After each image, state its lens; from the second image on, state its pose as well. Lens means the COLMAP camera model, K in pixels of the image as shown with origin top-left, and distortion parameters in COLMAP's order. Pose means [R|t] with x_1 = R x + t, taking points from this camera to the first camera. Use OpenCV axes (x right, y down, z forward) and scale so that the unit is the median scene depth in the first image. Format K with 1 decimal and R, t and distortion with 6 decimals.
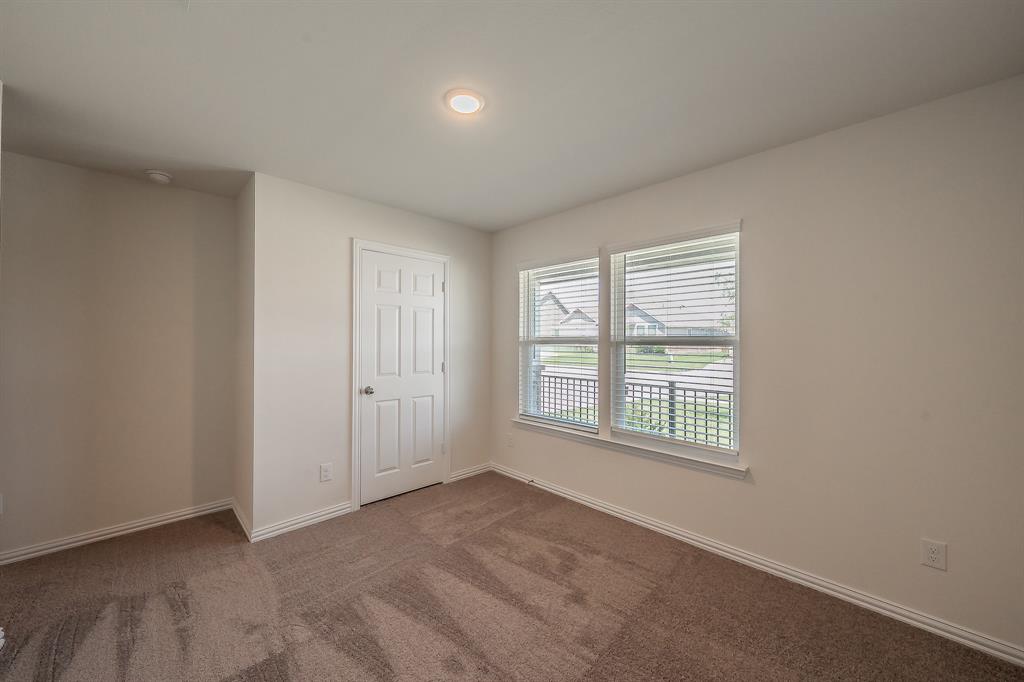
lens RADIAL K [[379.5, 0, 514.1], [0, 379.5, 338.9], [0, 0, 1]] dist [-0.000283, -0.000145]
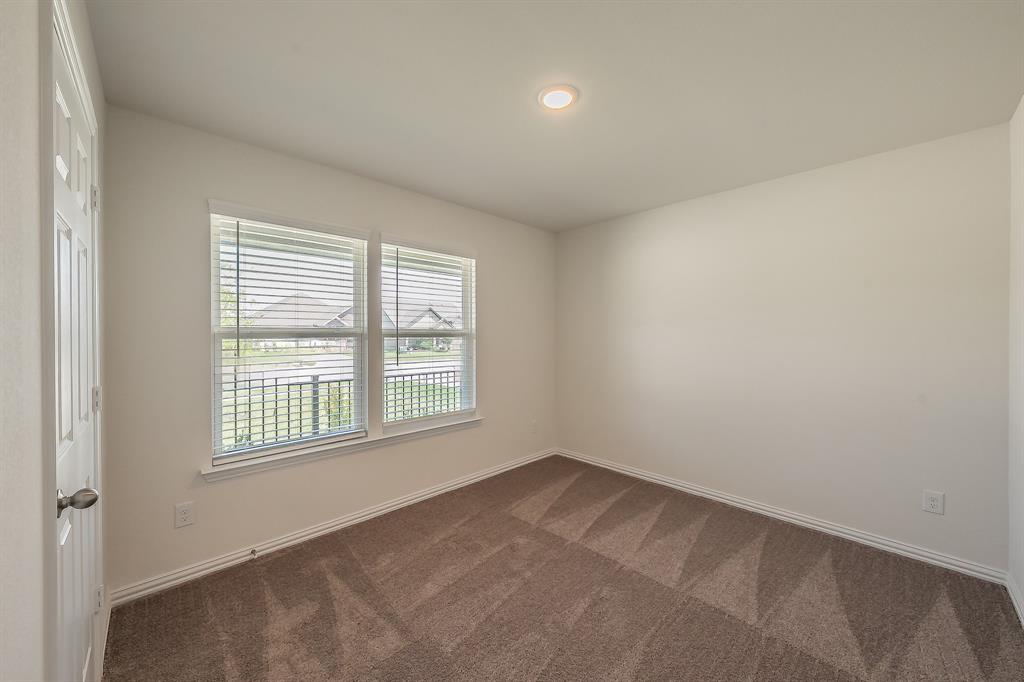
lens RADIAL K [[379.5, 0, 493.6], [0, 379.5, 337.3], [0, 0, 1]] dist [-0.000283, -0.000145]
pose [[0.036460, -0.014791, 0.999226, -0.674032], [-0.006374, 0.999867, 0.015033, -0.001828], [-0.999315, -0.006917, 0.036361, 0.669718]]
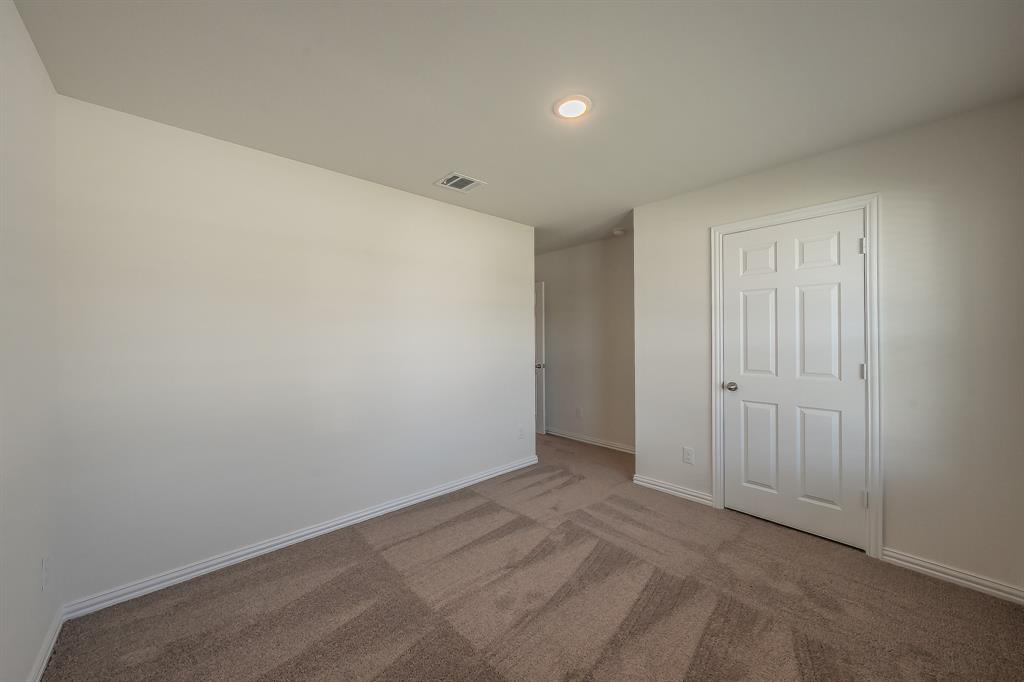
lens RADIAL K [[379.5, 0, 513.3], [0, 379.5, 333.3], [0, 0, 1]] dist [-0.000283, -0.000145]
pose [[-0.043693, -0.010615, -0.998989, 0.555749], [0.020073, 0.999732, -0.011501, 0.007418], [0.998843, -0.020556, -0.043468, 0.514469]]
